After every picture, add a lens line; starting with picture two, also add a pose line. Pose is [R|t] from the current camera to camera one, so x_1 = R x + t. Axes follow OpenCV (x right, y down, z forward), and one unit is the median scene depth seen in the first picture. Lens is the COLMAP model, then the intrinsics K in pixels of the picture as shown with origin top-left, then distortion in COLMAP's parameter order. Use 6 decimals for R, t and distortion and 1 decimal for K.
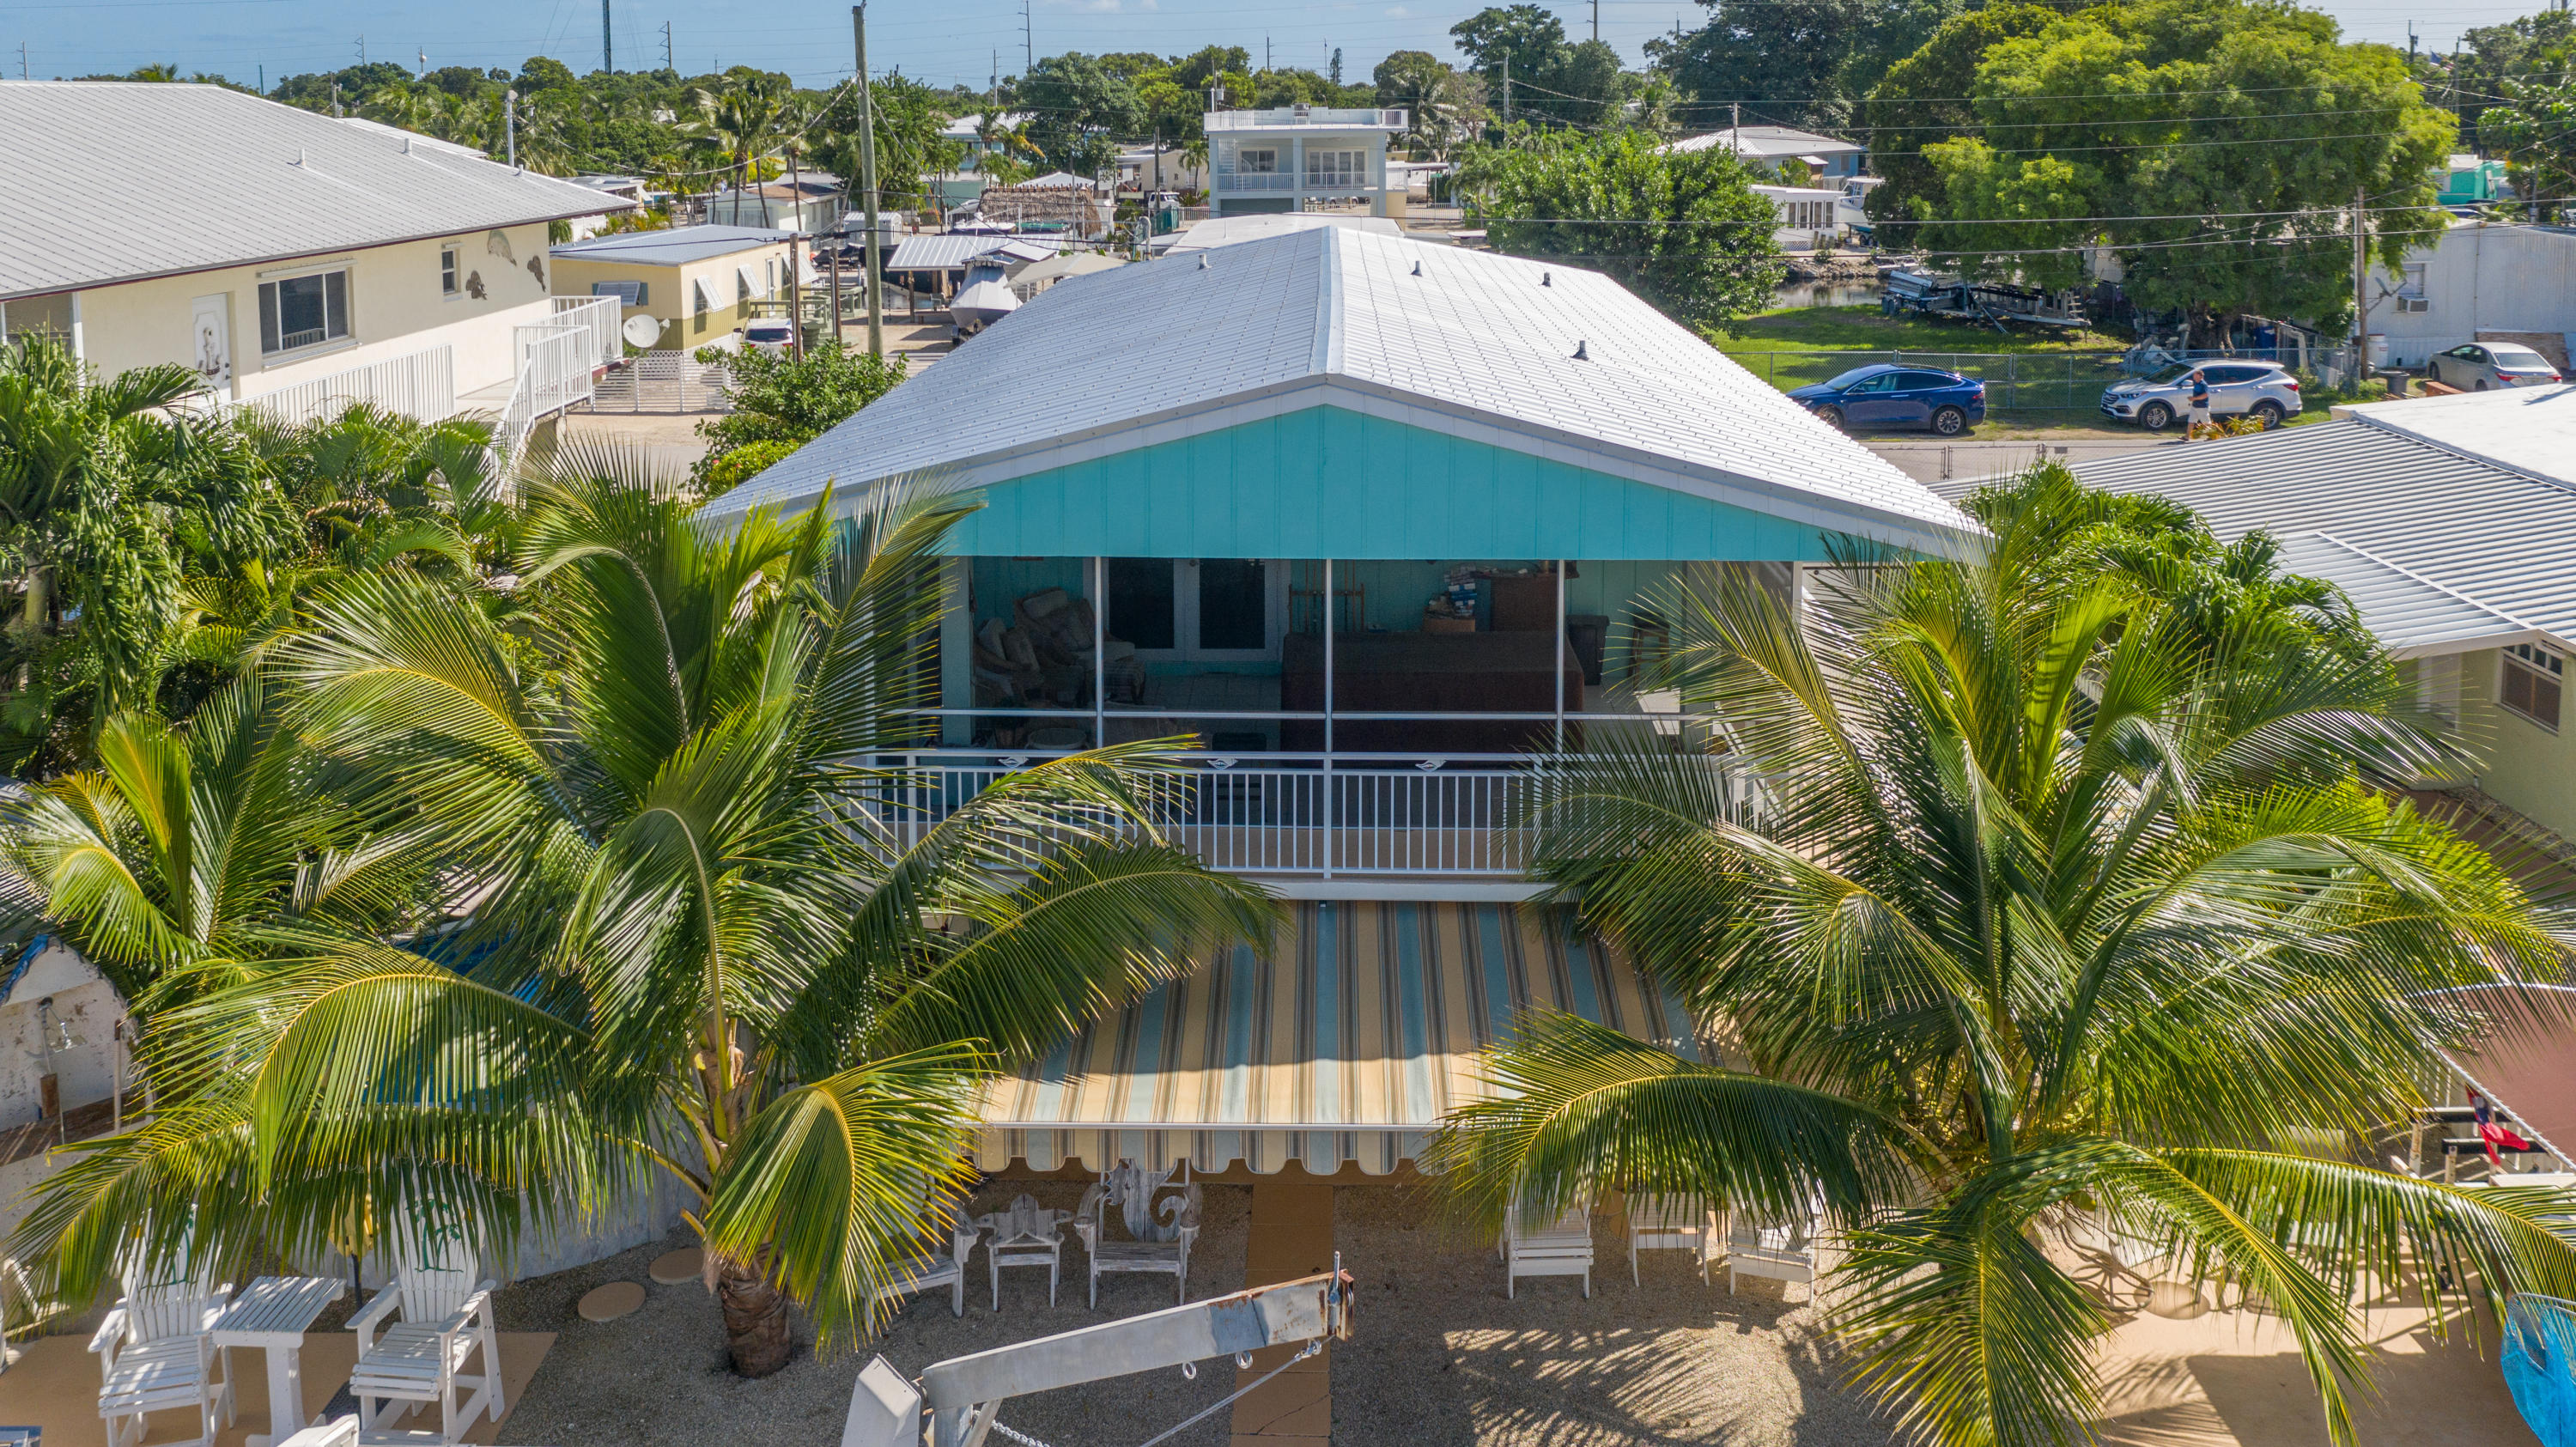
lens RADIAL K [[2016.9, 0, 1226.1], [0, 2016.9, 724.8], [0, 0, 1]] dist [-0.013272, 0.006550]
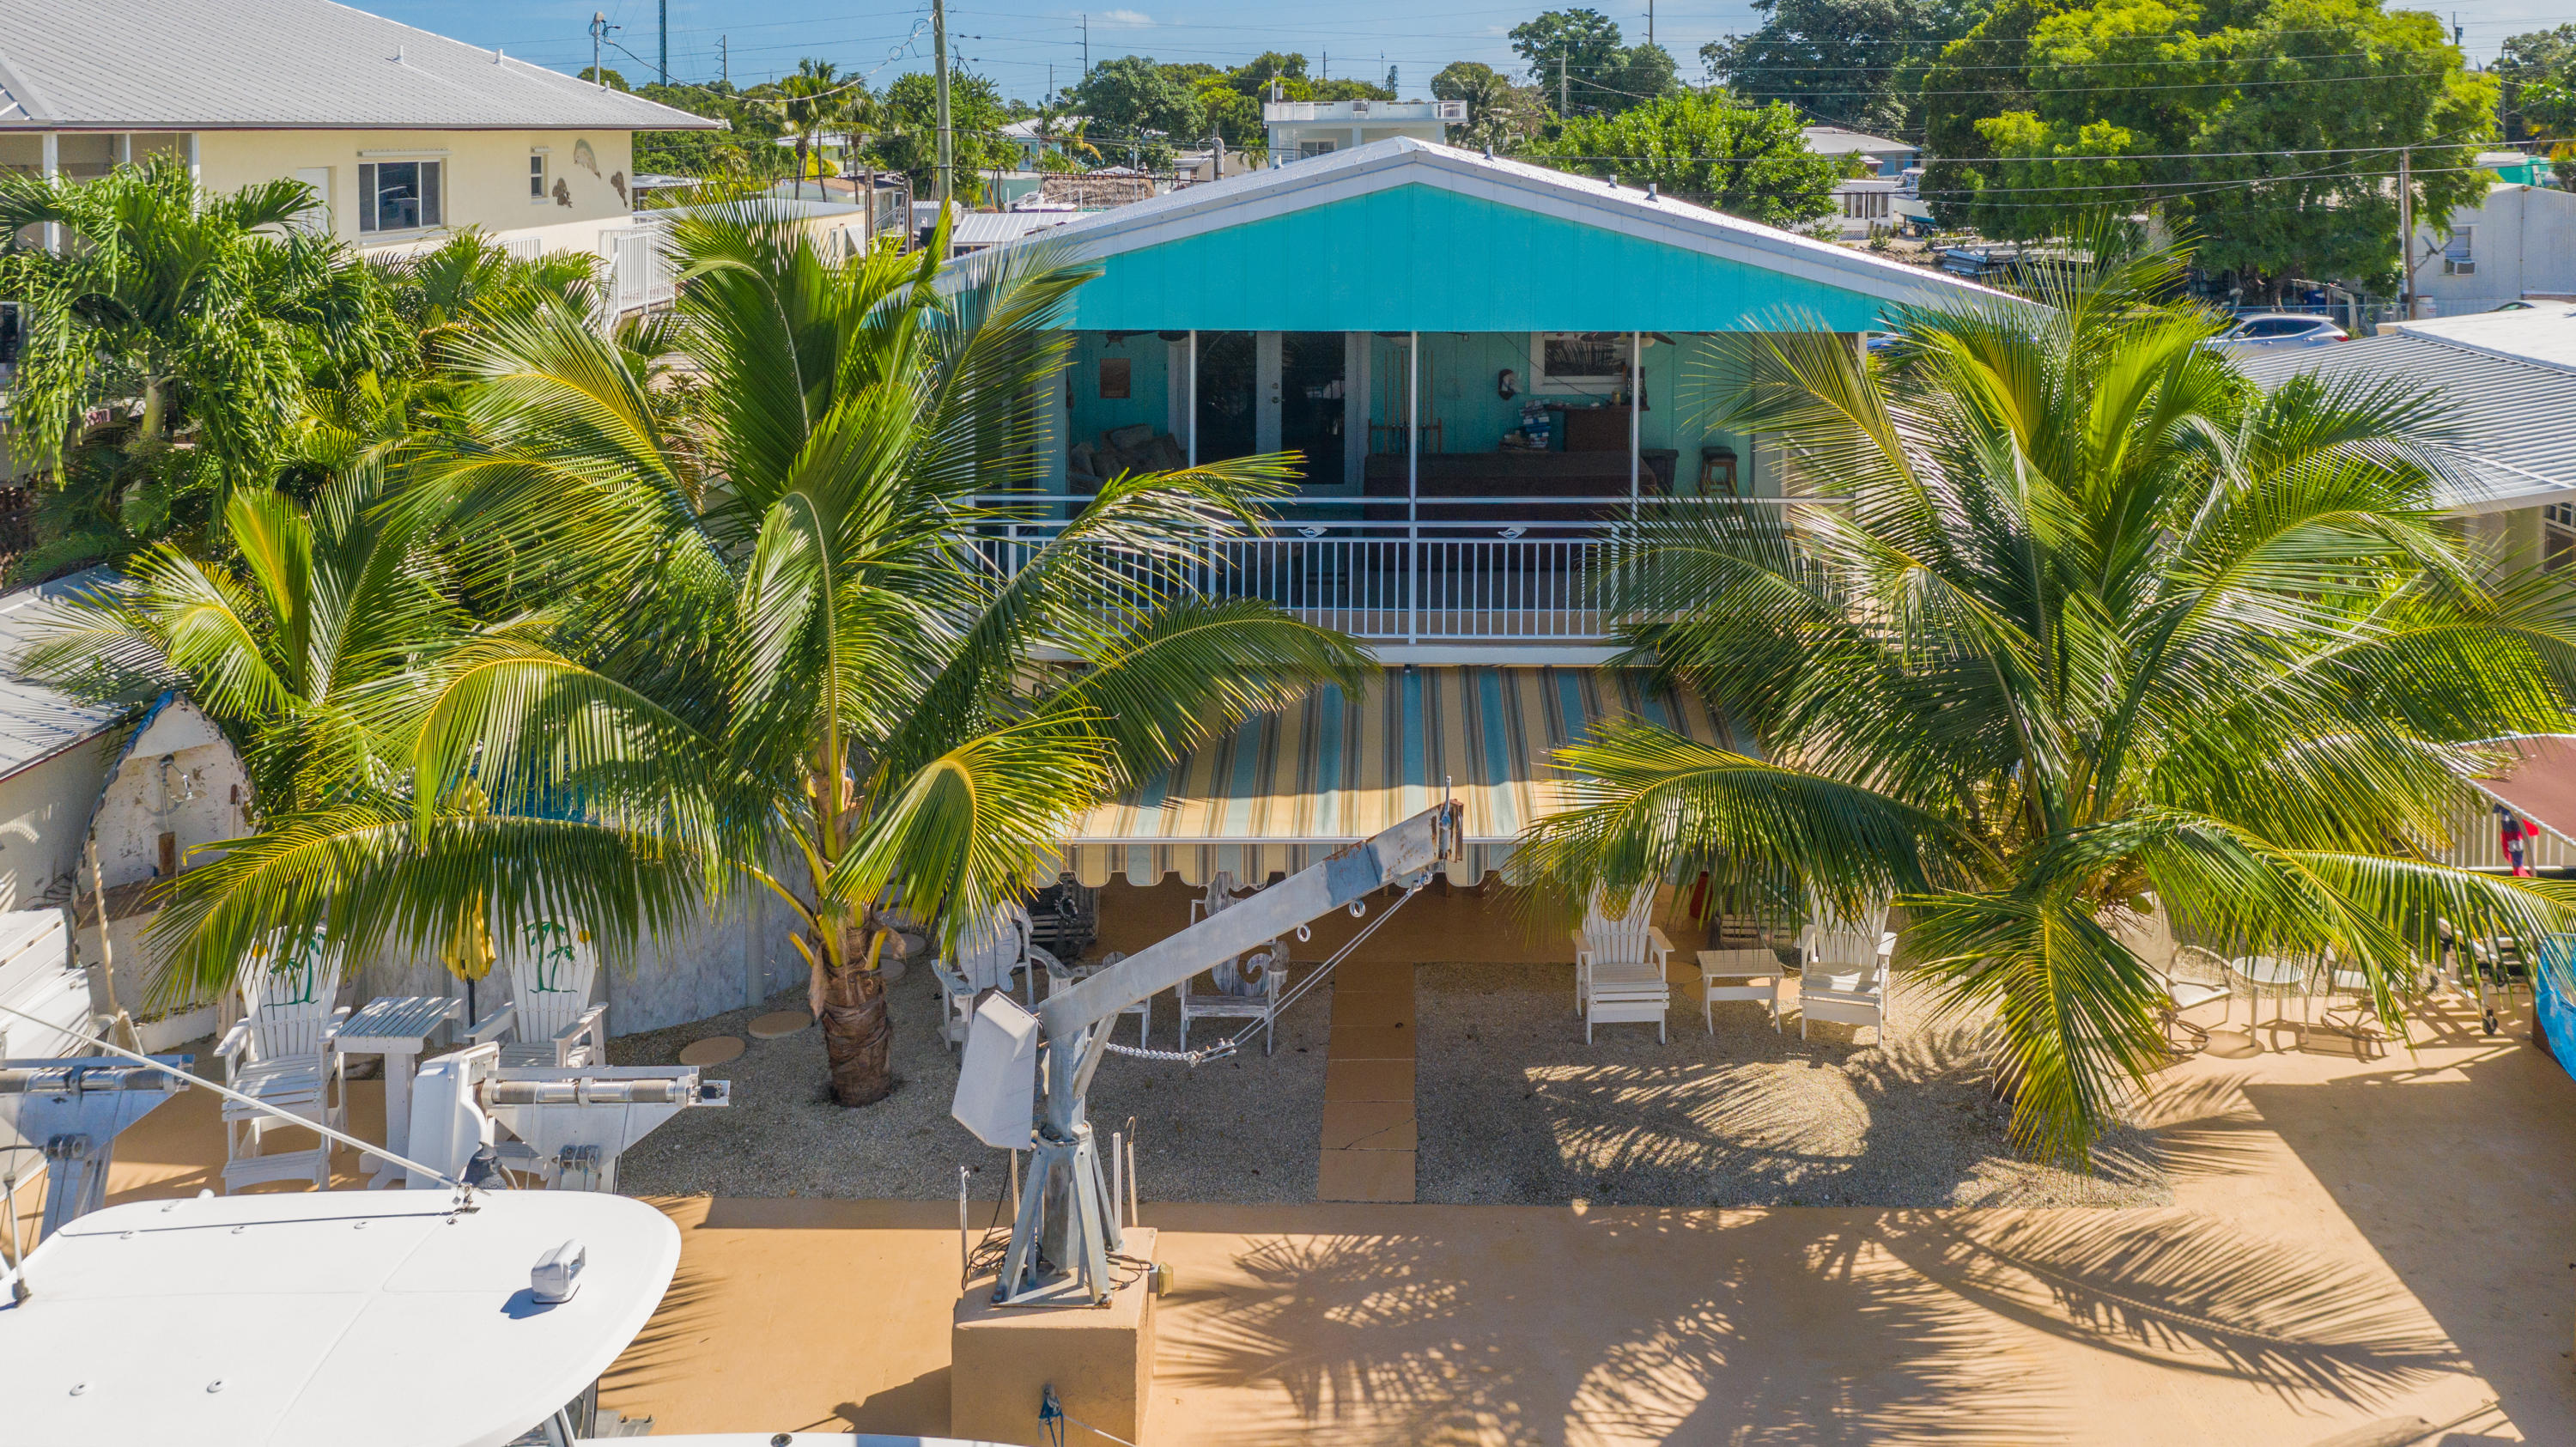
lens RADIAL K [[2037.6, 0, 1290.4], [0, 2037.6, 638.5], [0, 0, 1]] dist [-0.008439, -0.000196]
pose [[0.999940, 0.009054, 0.006149, -0.016555], [-0.008752, 0.998832, -0.047515, 0.107122], [-0.006572, 0.047458, 0.998852, -0.042495]]
